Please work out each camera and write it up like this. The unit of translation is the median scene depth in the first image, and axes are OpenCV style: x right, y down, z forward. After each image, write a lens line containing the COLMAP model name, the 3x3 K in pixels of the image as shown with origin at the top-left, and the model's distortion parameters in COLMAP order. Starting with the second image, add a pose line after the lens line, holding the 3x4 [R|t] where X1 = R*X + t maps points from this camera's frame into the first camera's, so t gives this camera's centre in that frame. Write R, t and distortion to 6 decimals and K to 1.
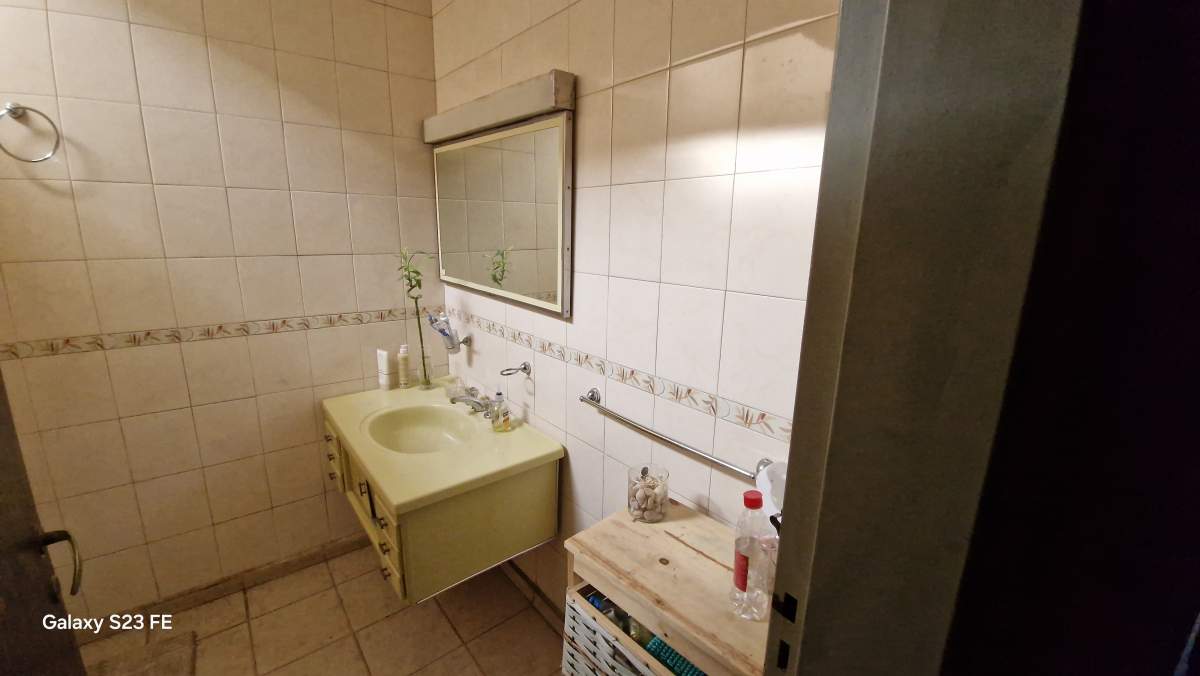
lens RADIAL K [[470.2, 0, 590.5], [0, 470.2, 333.1], [0, 0, 1]] dist [0.001668, -0.001780]
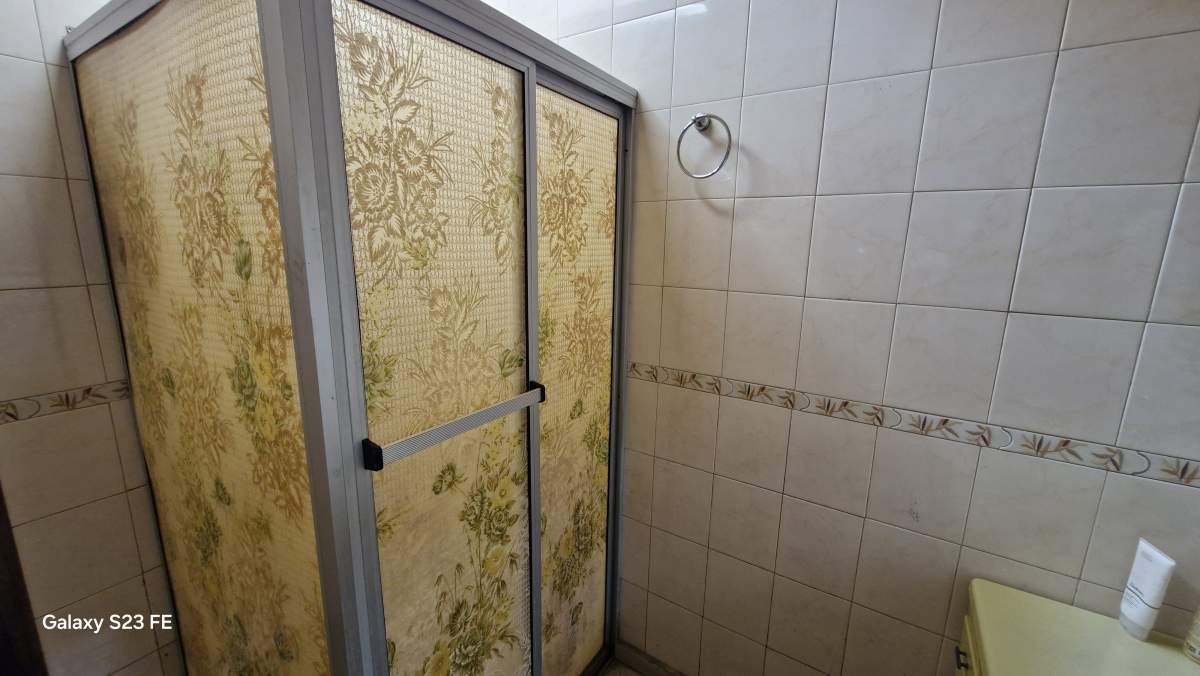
lens RADIAL K [[470.2, 0, 596.1], [0, 470.2, 328.2], [0, 0, 1]] dist [0.001668, -0.001780]
pose [[0.301892, 0.179731, -0.936247, -0.289419], [-0.223485, 0.968045, 0.113772, -0.114763], [0.926777, 0.174890, 0.332412, 0.434771]]
